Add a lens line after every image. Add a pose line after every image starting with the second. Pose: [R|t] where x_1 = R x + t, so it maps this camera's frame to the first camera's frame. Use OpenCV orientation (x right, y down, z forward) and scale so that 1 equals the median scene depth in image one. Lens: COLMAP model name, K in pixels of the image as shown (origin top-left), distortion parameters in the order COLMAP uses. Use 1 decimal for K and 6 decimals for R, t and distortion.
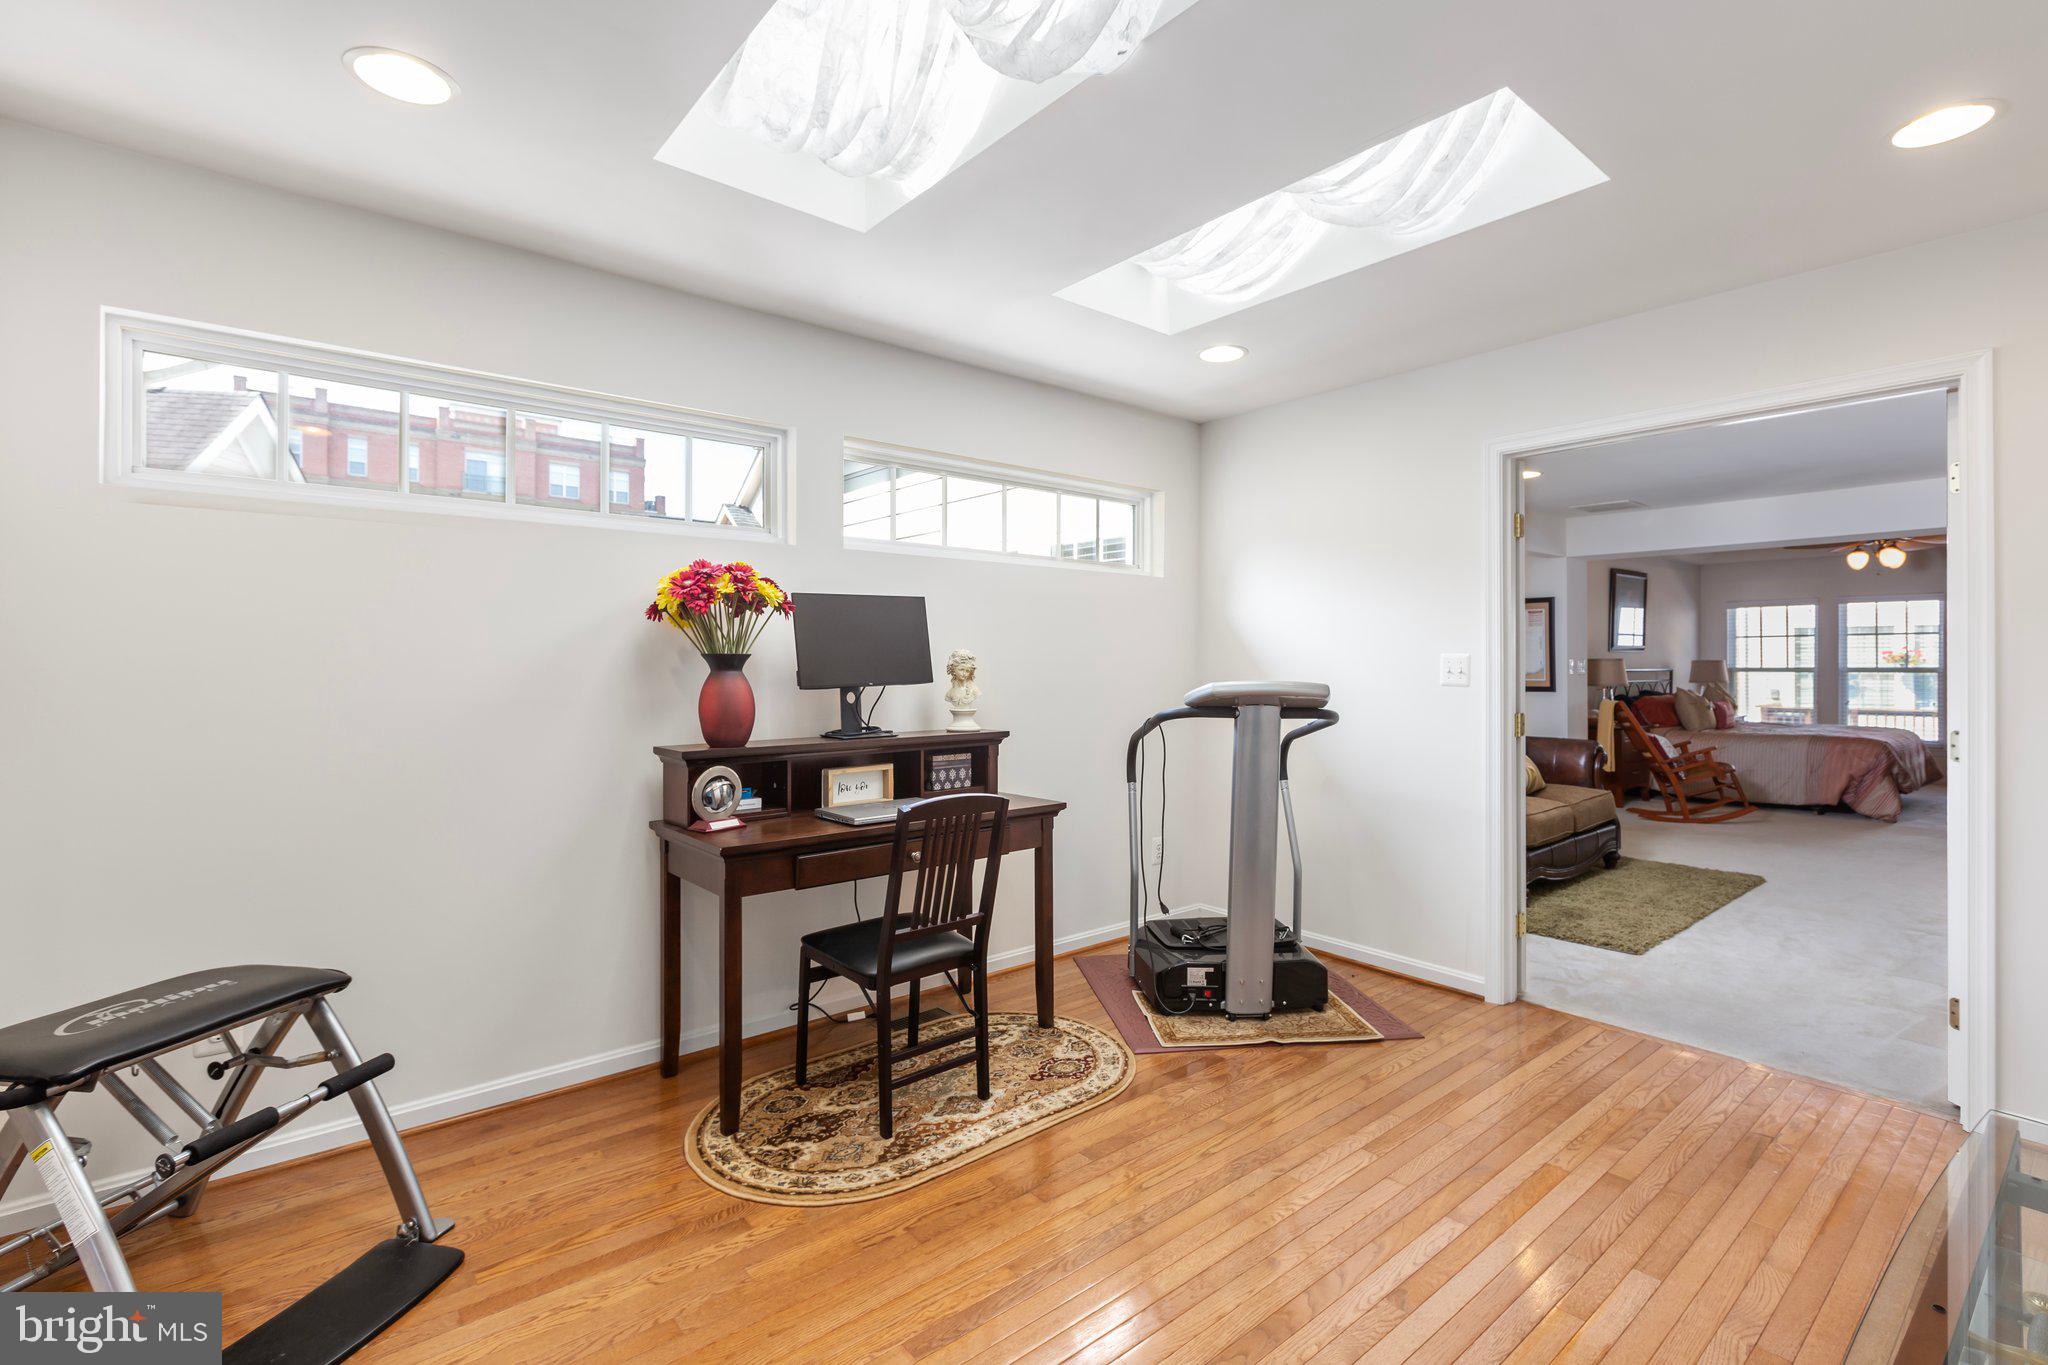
lens RADIAL K [[934.5, 0, 1037.2], [0, 934.5, 661.3], [0, 0, 1]] dist [-0.000840, 0.000148]
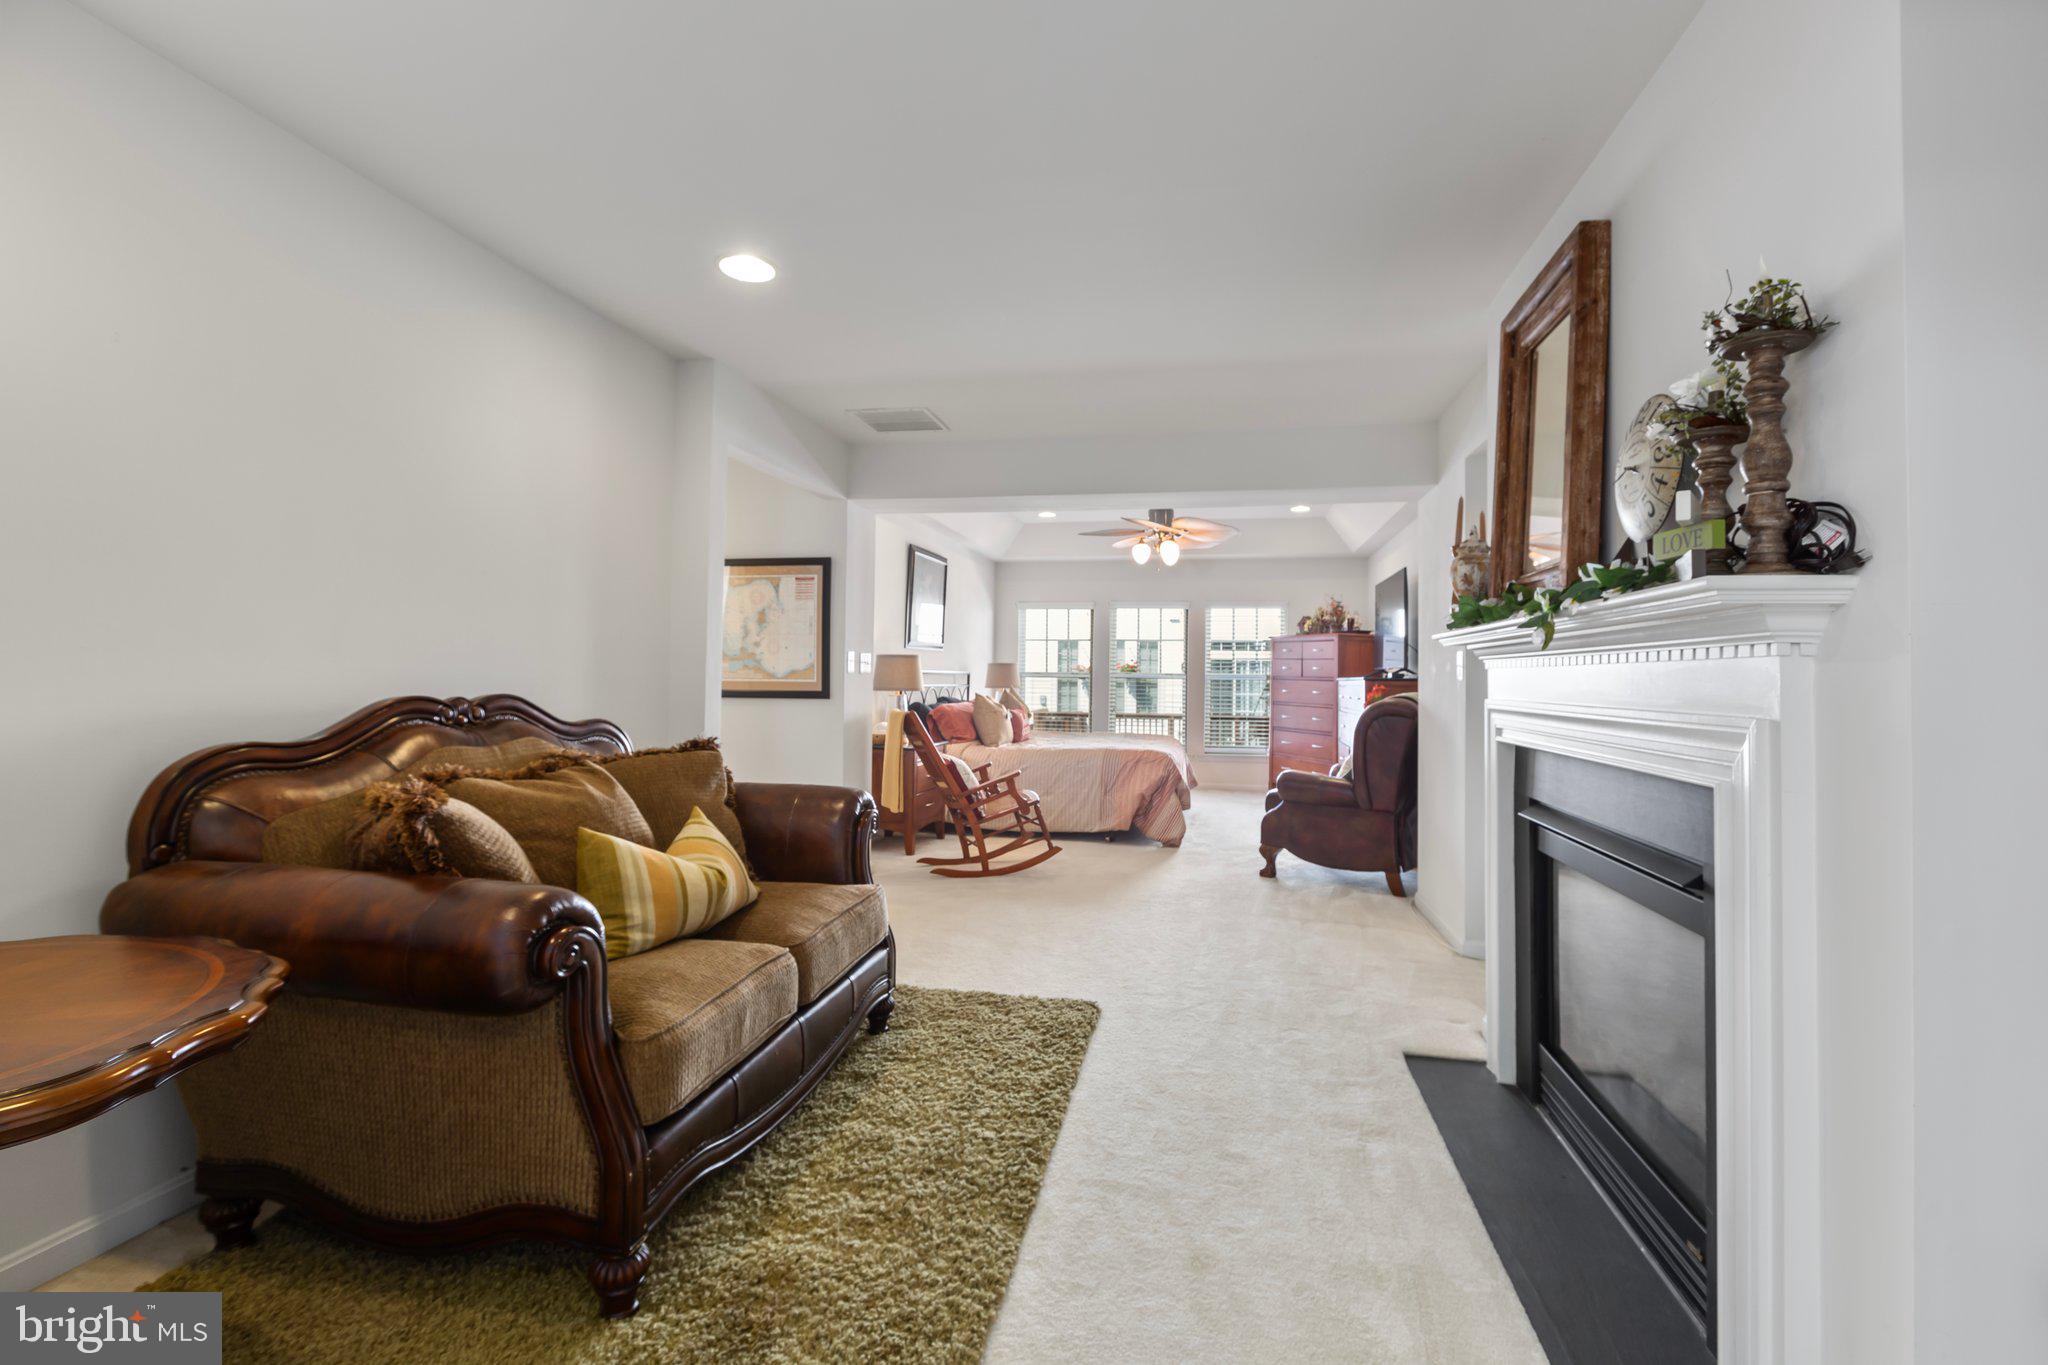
lens RADIAL K [[934.5, 0, 1037.2], [0, 934.5, 661.3], [0, 0, 1]] dist [-0.000840, 0.000148]
pose [[0.778483, 0.024455, 0.627189, 0.336730], [-0.020611, 0.999698, -0.013397, 0.015607], [-0.627327, -0.002498, 0.778752, 0.518297]]
